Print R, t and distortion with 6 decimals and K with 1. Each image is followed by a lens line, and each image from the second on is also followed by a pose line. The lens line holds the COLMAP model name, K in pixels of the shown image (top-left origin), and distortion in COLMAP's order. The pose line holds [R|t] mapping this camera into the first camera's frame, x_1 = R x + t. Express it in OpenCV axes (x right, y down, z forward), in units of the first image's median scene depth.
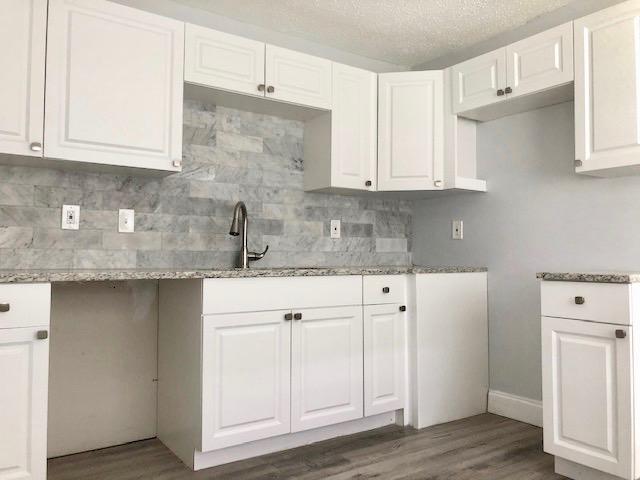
lens RADIAL K [[527.8, 0, 320.0], [0, 527.8, 240.0], [0, 0, 1]] dist [0.043996, -0.008140]
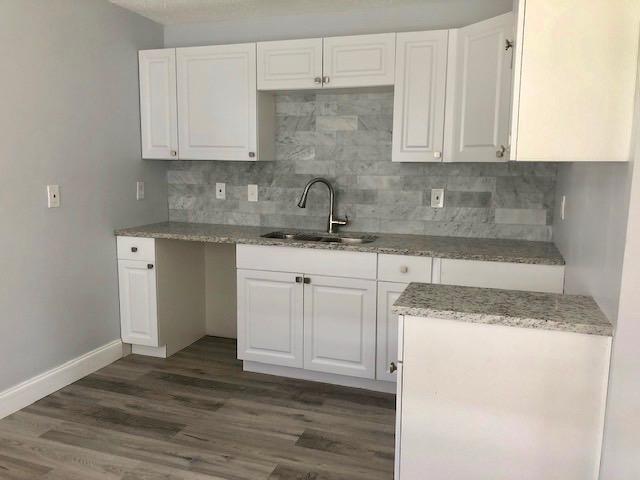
lens RADIAL K [[527.8, 0, 320.0], [0, 527.8, 240.0], [0, 0, 1]] dist [0.043996, -0.008140]
pose [[0.582889, 0.117956, -0.803945, 0.811231], [0.018982, 0.987160, 0.158600, -0.120448], [0.812330, -0.107707, 0.573166, 0.289965]]
